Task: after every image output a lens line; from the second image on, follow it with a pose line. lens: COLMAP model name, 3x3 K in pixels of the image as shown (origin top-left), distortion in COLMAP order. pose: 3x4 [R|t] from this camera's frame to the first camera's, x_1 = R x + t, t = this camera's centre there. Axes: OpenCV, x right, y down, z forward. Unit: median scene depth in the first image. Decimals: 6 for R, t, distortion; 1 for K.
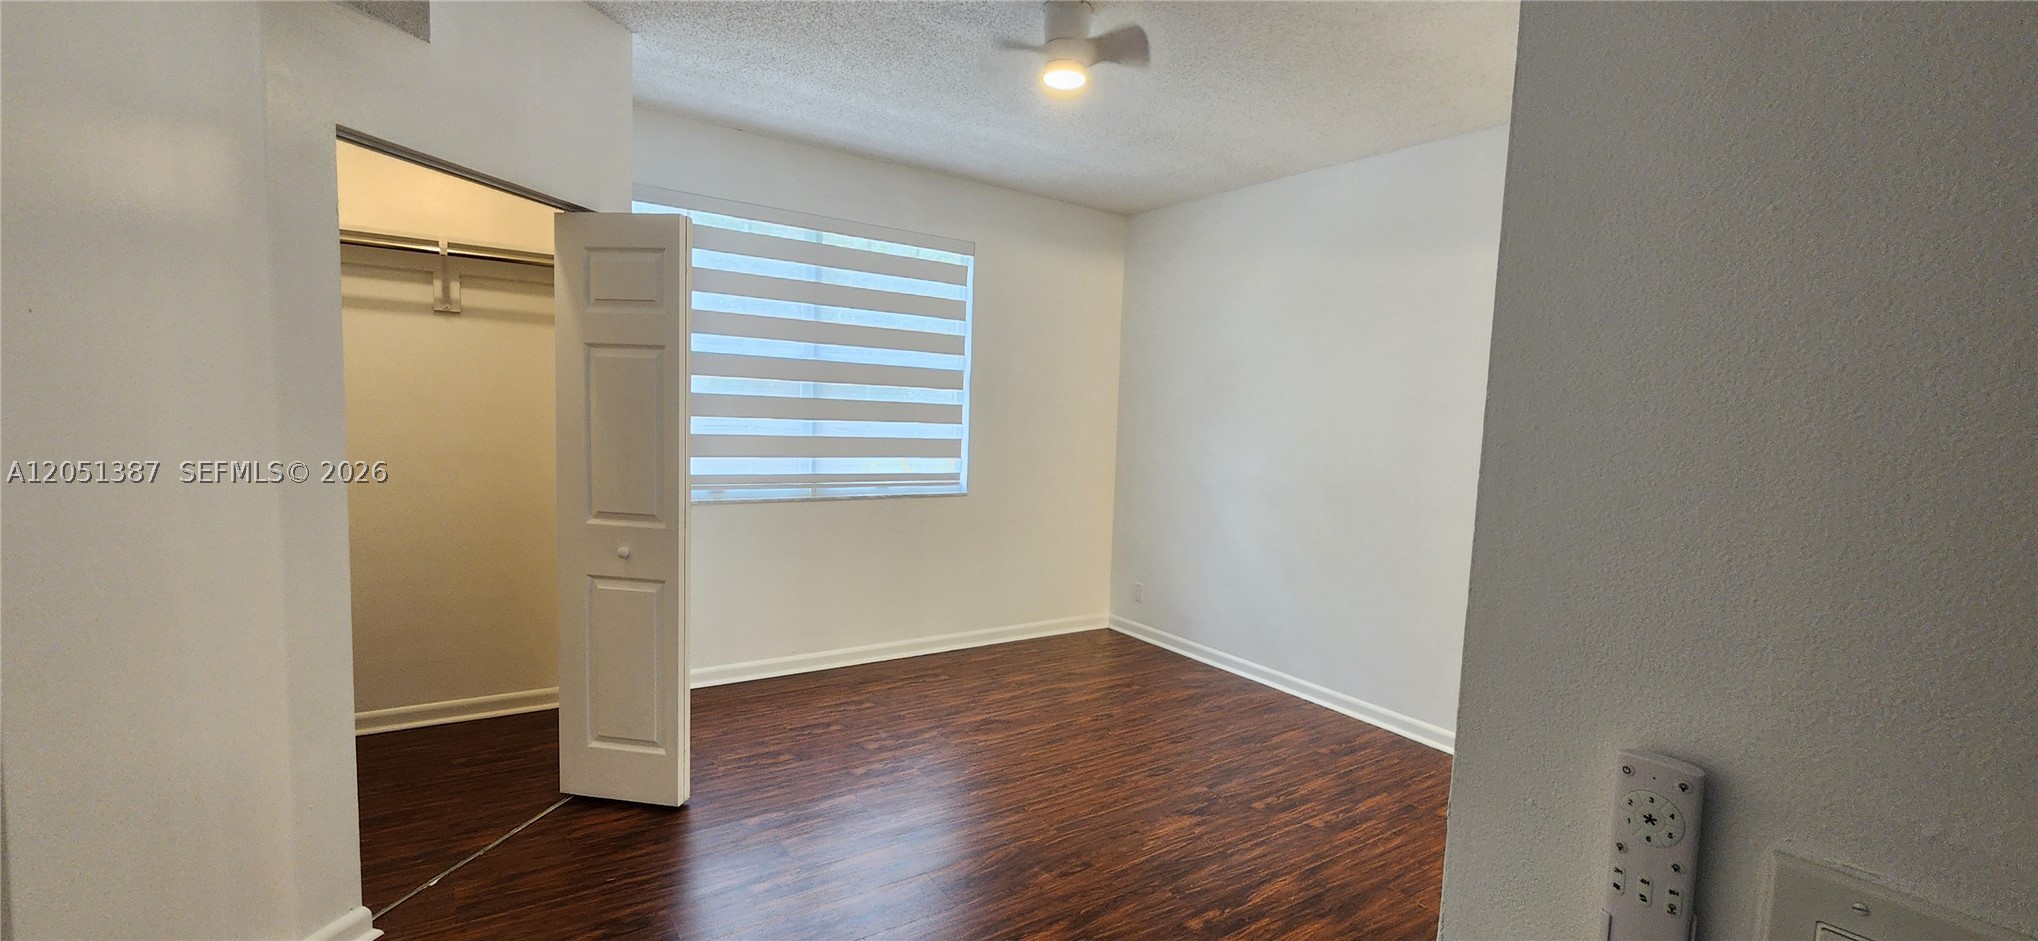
lens RADIAL K [[837.8, 0, 1019.8], [0, 837.8, 484.5], [0, 0, 1]] dist [-0.002365, -0.000406]
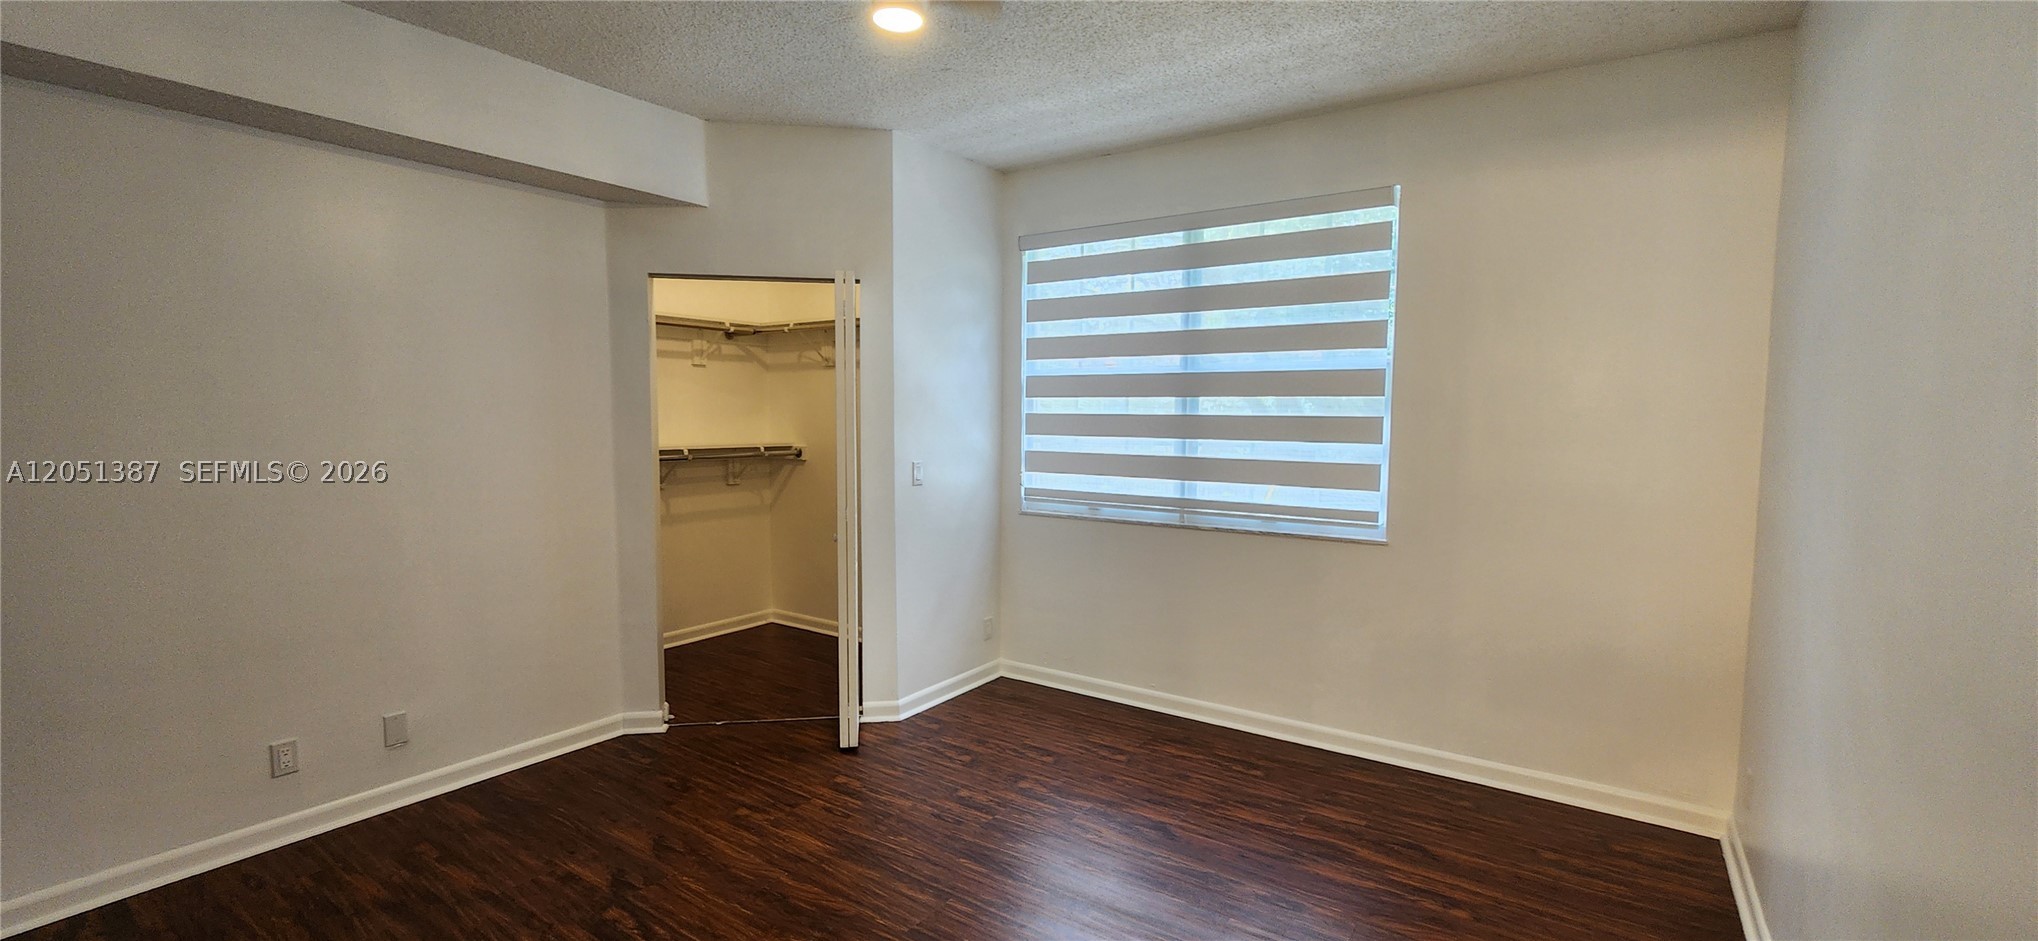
lens RADIAL K [[837.8, 0, 1019.8], [0, 837.8, 484.5], [0, 0, 1]] dist [-0.002365, -0.000406]
pose [[0.354161, 0.036013, -0.934491, 0.544974], [-0.079917, 0.996768, 0.008126, -0.020770], [0.931763, 0.071804, 0.355895, 0.517853]]
